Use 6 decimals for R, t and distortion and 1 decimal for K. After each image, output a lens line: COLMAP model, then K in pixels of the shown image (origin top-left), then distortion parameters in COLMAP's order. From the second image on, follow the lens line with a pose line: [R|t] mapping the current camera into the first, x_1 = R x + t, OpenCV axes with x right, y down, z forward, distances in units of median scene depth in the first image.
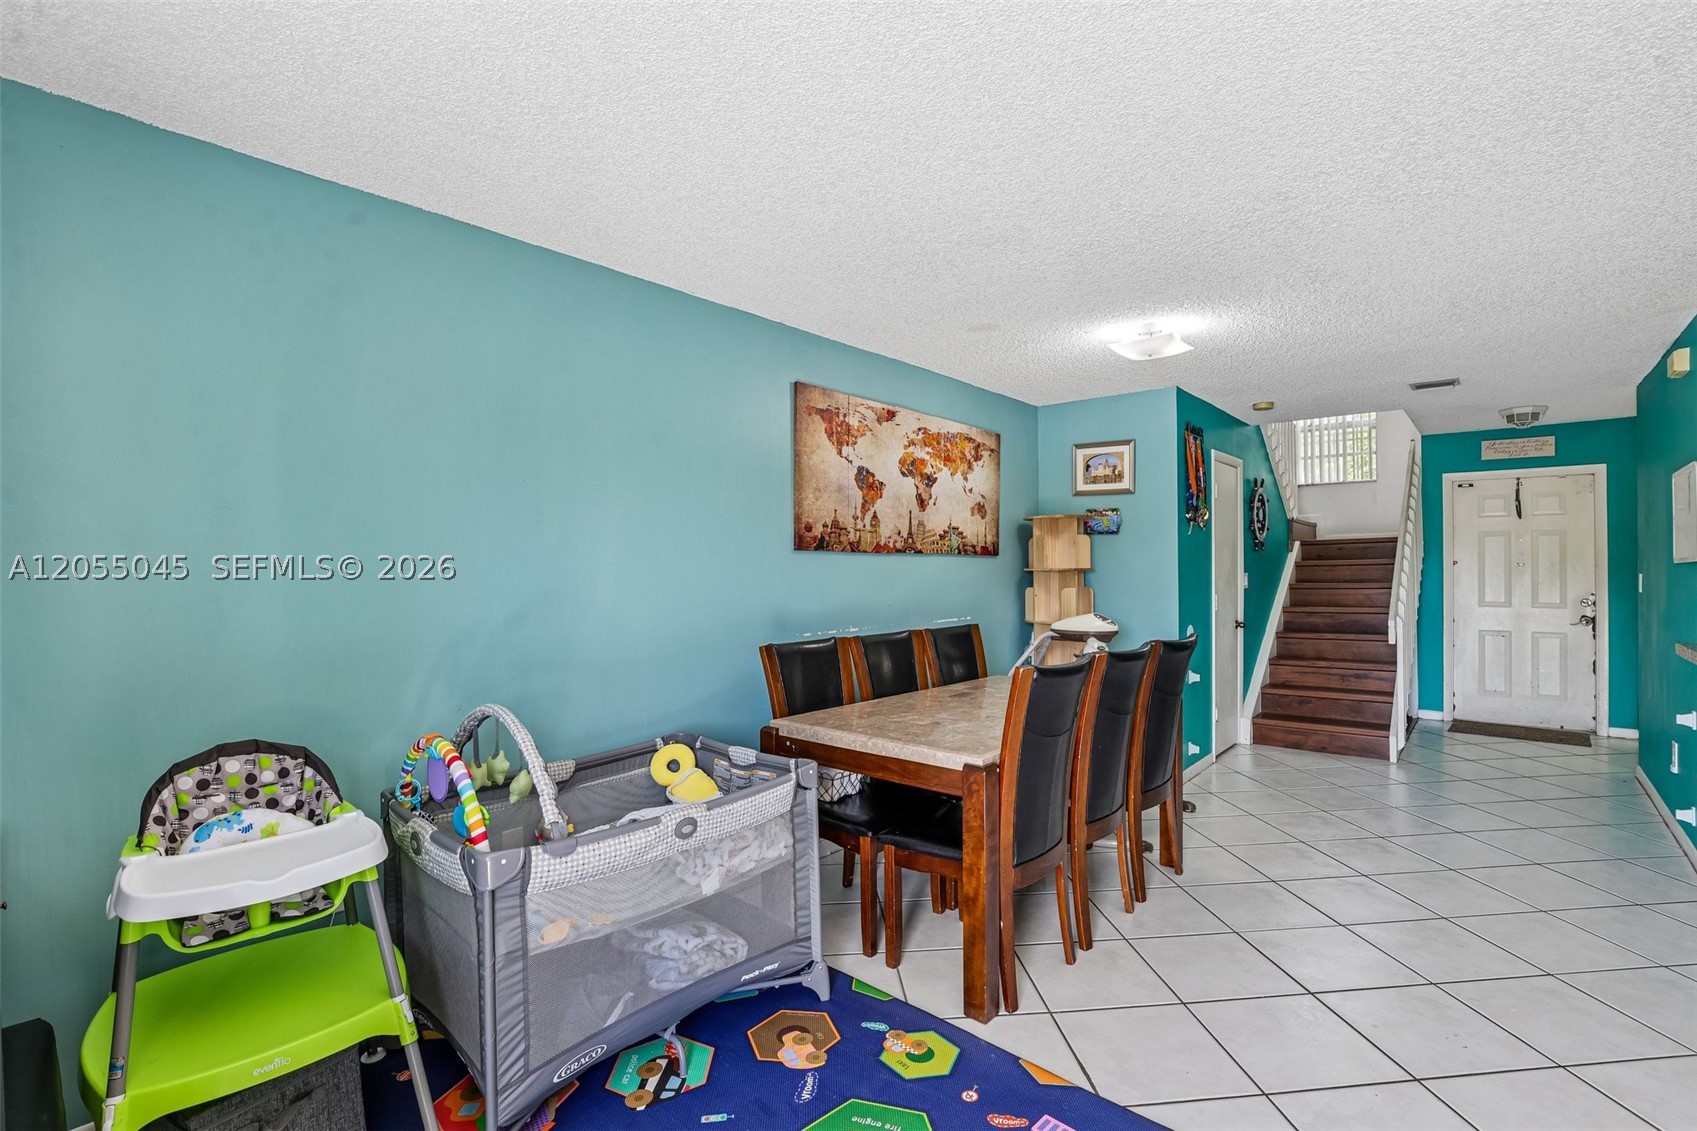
lens RADIAL K [[778.6, 0, 858.8], [0, 778.6, 567.2], [0, 0, 1]] dist [-0.027449, -0.000232]
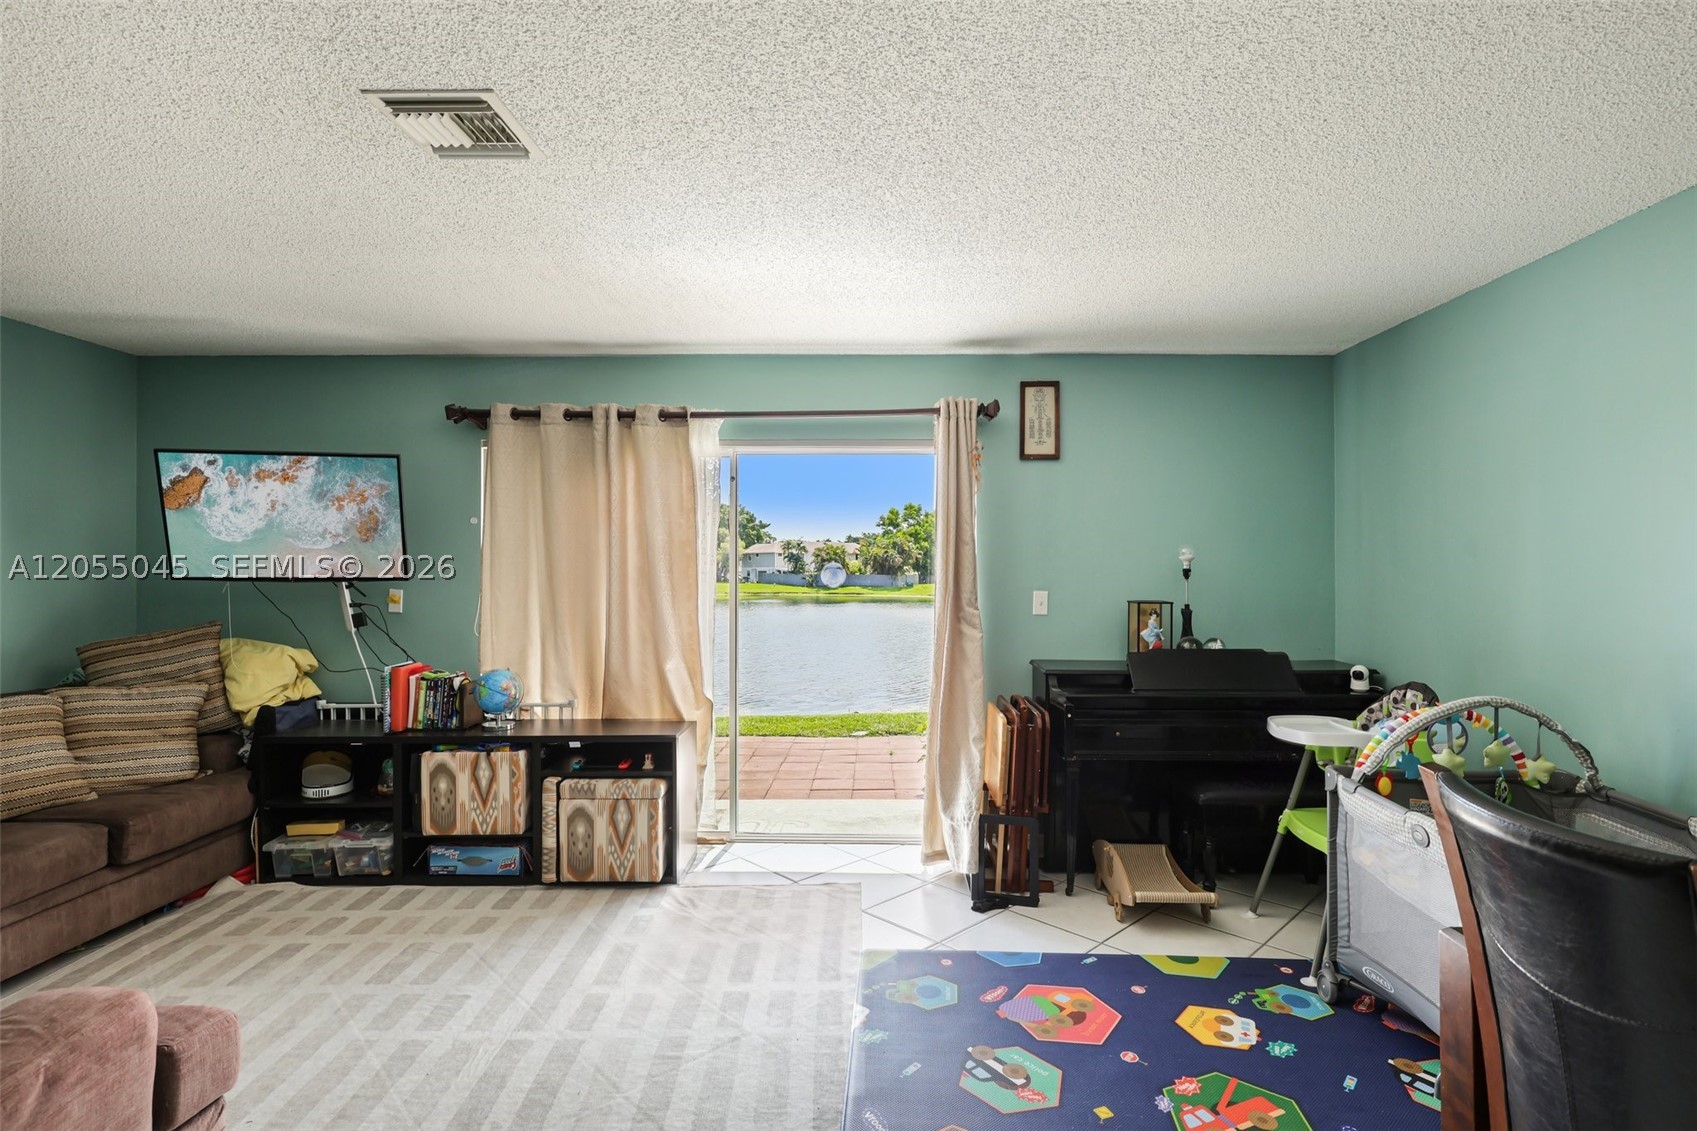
lens RADIAL K [[801.1, 0, 857.8], [0, 801.1, 575.2], [0, 0, 1]] dist [-0.009264, 0.001285]
pose [[-0.771912, 0.006713, -0.635694, 0.506307], [0.001237, 0.999958, 0.009058, -0.005416], [0.635729, 0.006205, -0.771888, 0.677959]]
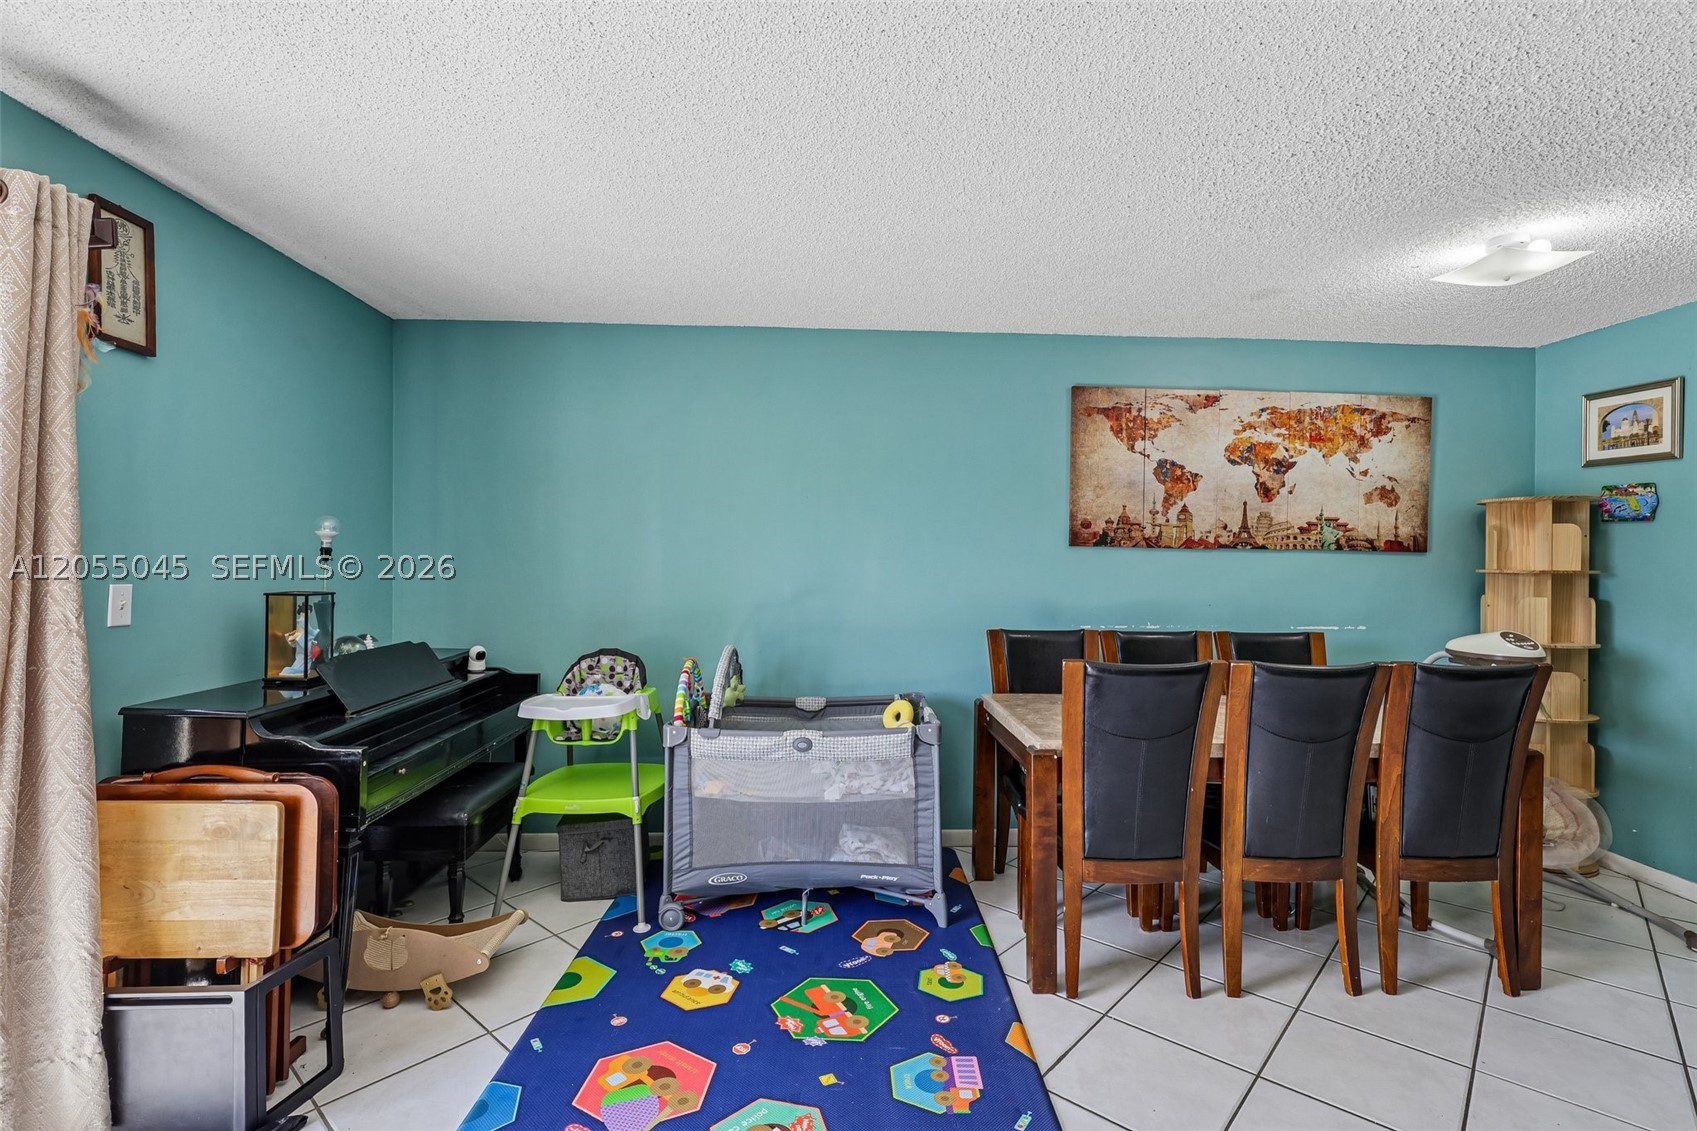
lens RADIAL K [[793.5, 0, 855.8], [0, 793.5, 565.5], [0, 0, 1]] dist [-0.010420, 0.000616]
pose [[0.687782, 0.016060, -0.725739, 0.448773], [-0.013765, 0.999864, 0.009081, -0.000993], [0.725787, 0.003744, 0.687910, 0.041581]]
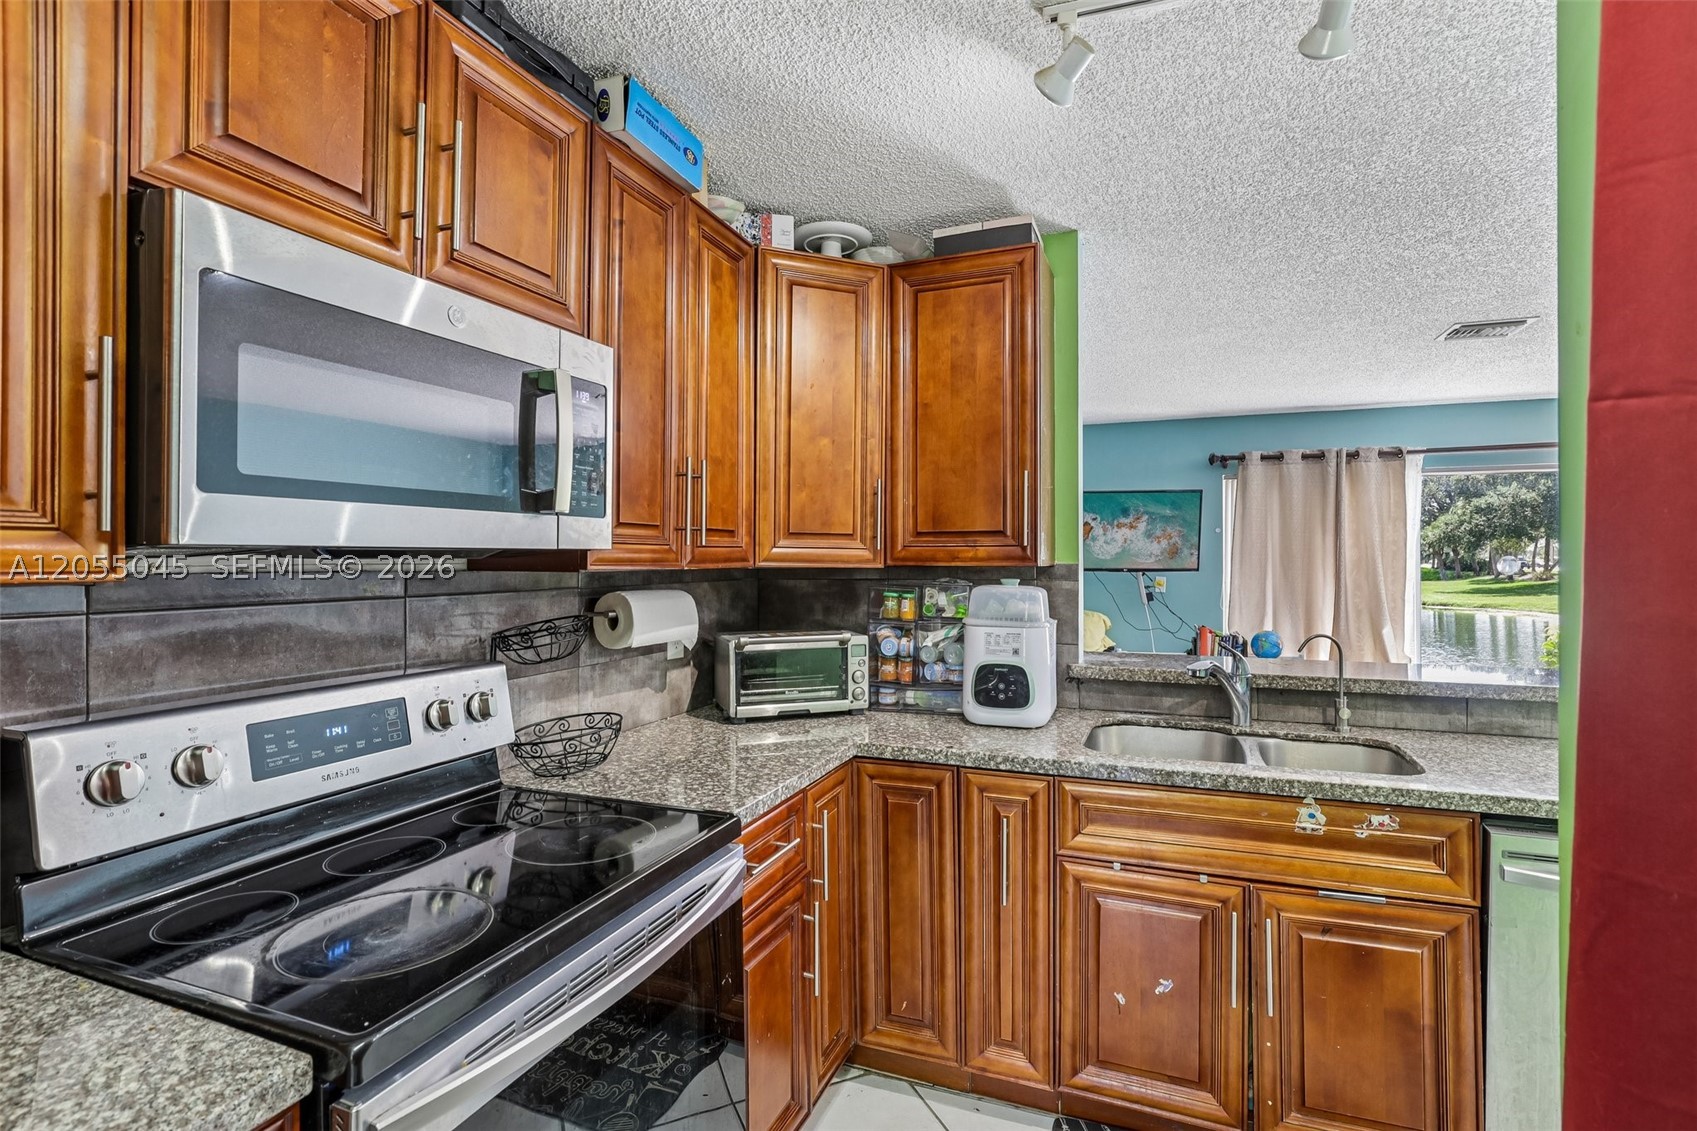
lens RADIAL K [[793.5, 0, 855.8], [0, 793.5, 565.5], [0, 0, 1]] dist [-0.010420, 0.000616]
pose [[-0.946812, 0.004911, -0.321751, 1.354824], [0.002516, 0.999966, 0.007859, -0.012537], [0.321779, 0.006632, -0.946792, 0.768892]]
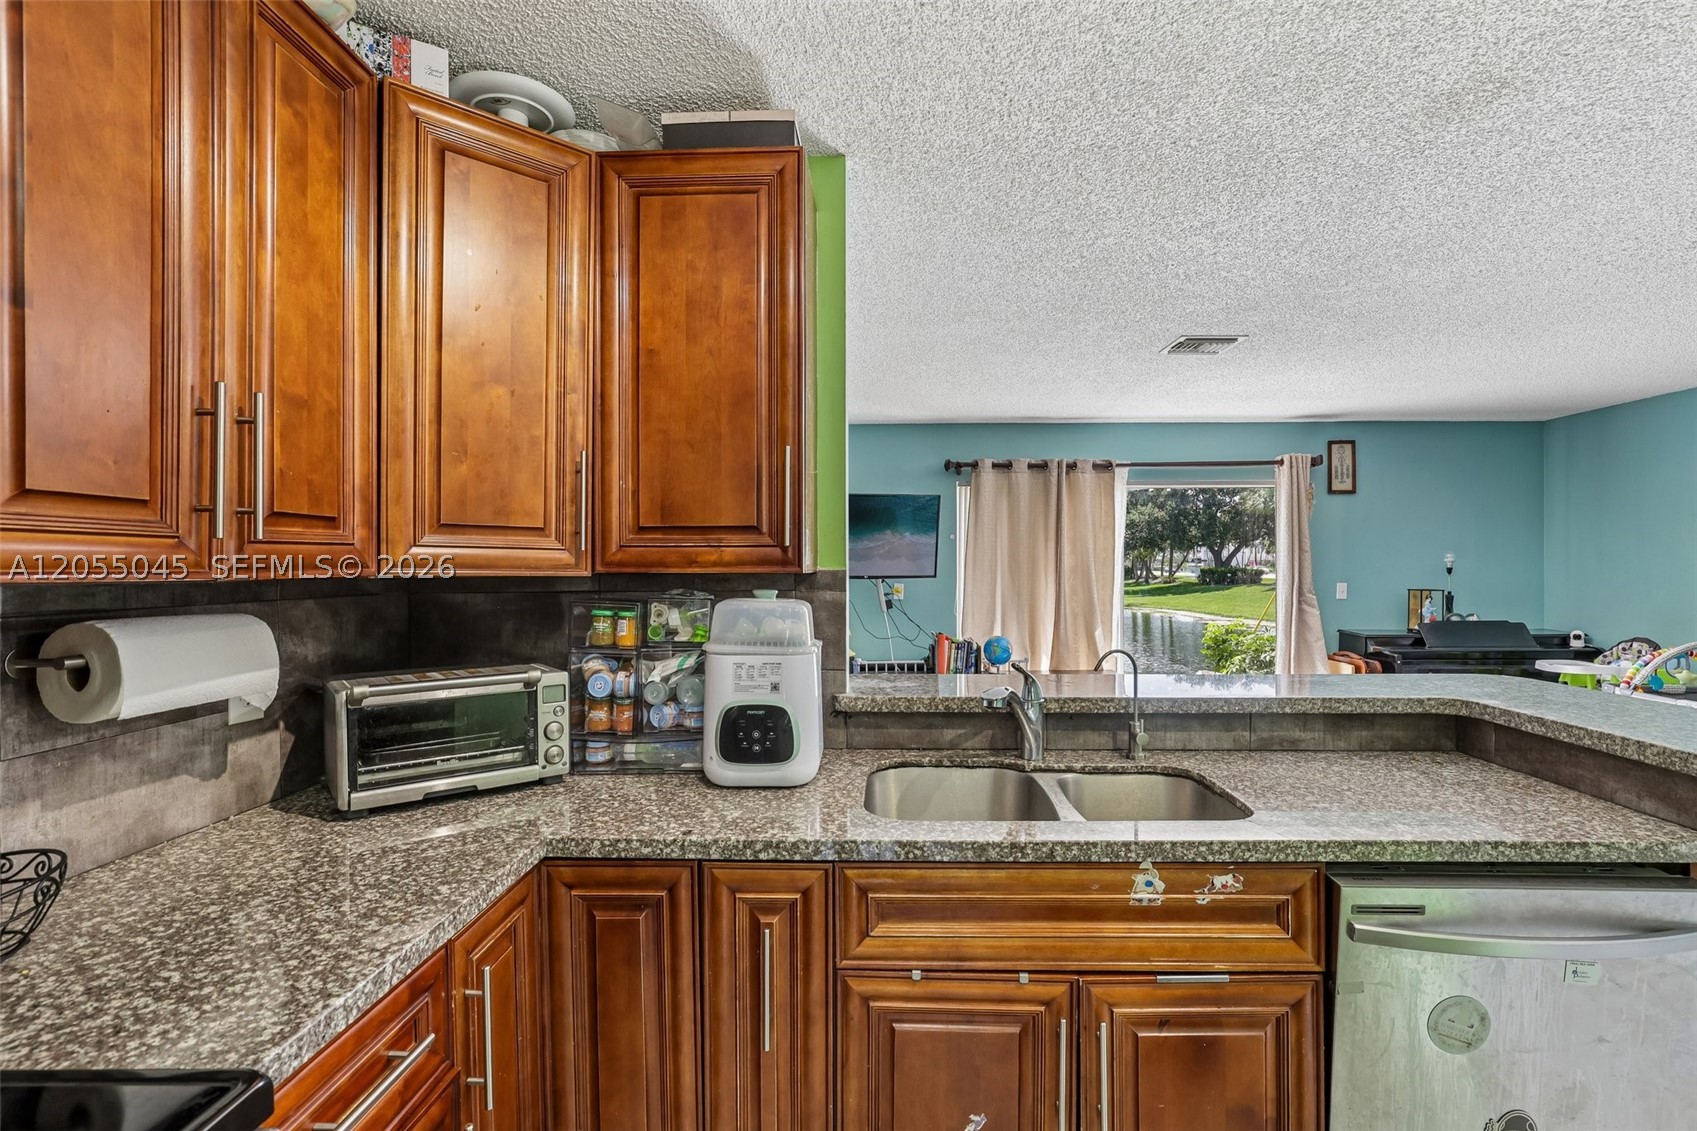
lens RADIAL K [[793.5, 0, 855.8], [0, 793.5, 565.5], [0, 0, 1]] dist [-0.010420, 0.000616]
pose [[-0.786095, 0.002783, -0.618099, 1.296565], [0.003946, 0.999992, -0.000516, -0.011135], [0.618093, -0.002845, -0.786100, 0.638421]]
